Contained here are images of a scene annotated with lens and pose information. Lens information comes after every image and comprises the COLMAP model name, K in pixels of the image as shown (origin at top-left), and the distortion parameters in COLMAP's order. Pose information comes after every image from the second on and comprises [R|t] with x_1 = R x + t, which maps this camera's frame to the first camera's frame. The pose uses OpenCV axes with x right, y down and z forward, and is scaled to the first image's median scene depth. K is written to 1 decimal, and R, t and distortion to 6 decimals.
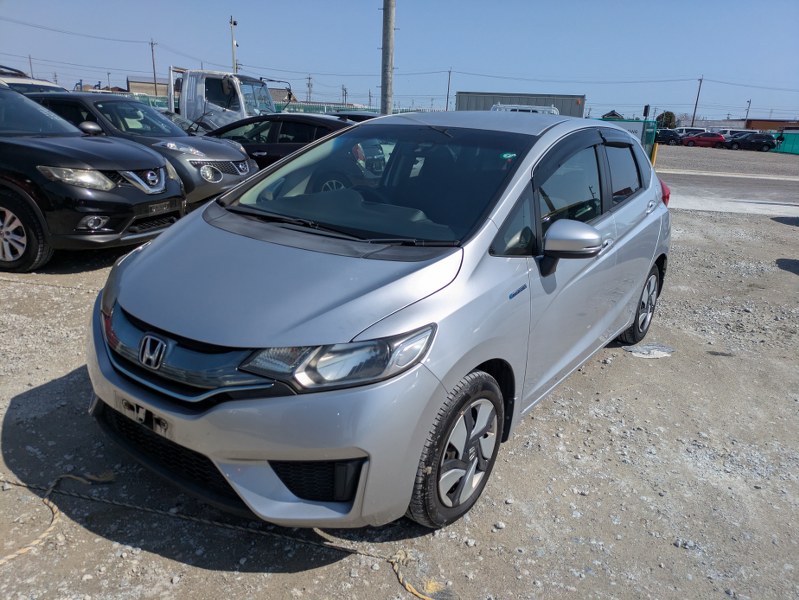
lens RADIAL K [[600.4, 0, 392.3], [0, 600.4, 288.6], [0, 0, 1]] dist [0.014672, -0.001667]
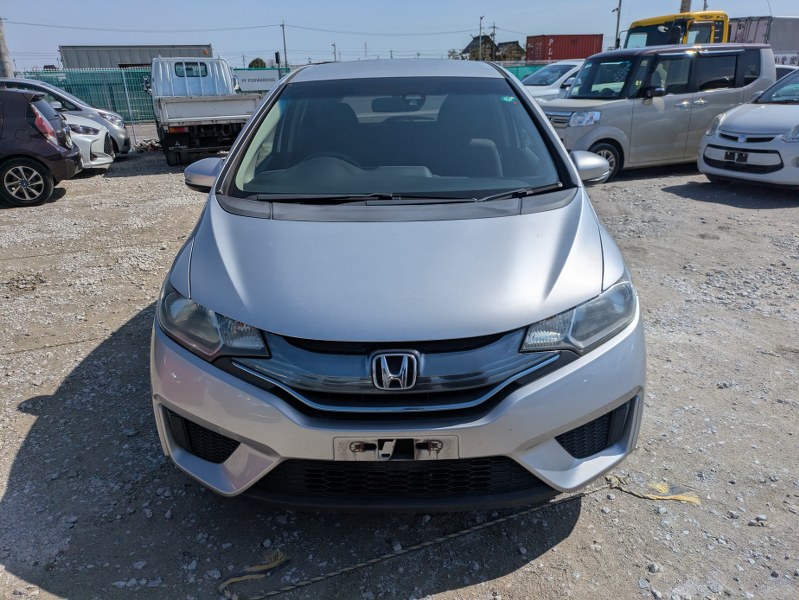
lens RADIAL K [[619.0, 0, 400.6], [0, 619.0, 284.5], [0, 0, 1]] dist [0.013020, 0.006425]
pose [[0.810174, -0.247661, 0.531302, -0.666398], [0.216713, 0.968697, 0.121085, -0.091206], [-0.544658, 0.017040, 0.838485, 0.227321]]
